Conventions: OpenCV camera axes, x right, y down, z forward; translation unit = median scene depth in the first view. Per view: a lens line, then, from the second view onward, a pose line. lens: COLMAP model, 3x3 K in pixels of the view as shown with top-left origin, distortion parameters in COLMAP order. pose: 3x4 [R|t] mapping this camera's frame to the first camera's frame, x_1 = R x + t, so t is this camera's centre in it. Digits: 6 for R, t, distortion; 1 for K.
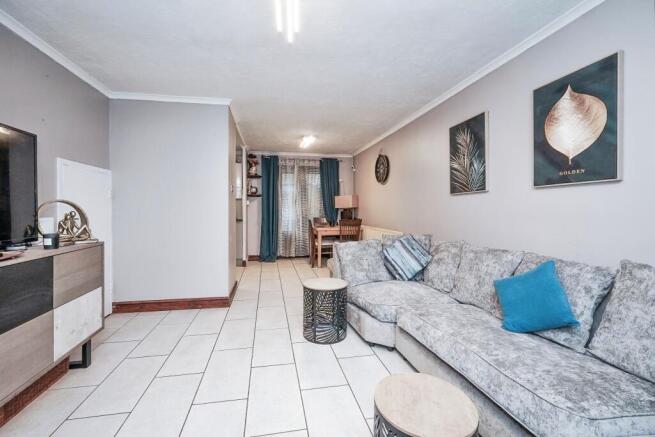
lens RADIAL K [[280.9, 0, 313.4], [0, 280.9, 205.0], [0, 0, 1]] dist [-0.012875, 0.002594]
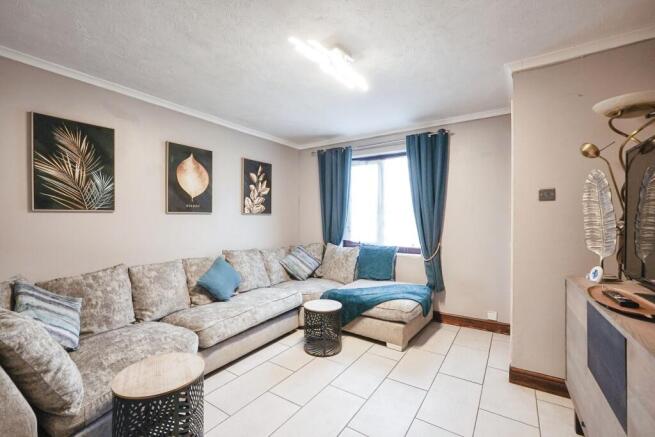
lens RADIAL K [[280.9, 0, 325.2], [0, 280.9, 219.8], [0, 0, 1]] dist [-0.012875, 0.002594]
pose [[-0.724686, 0.005631, 0.689056, -0.590861], [-0.004816, 0.999901, -0.013237, -0.010465], [-0.689062, -0.012912, -0.724587, 1.205057]]
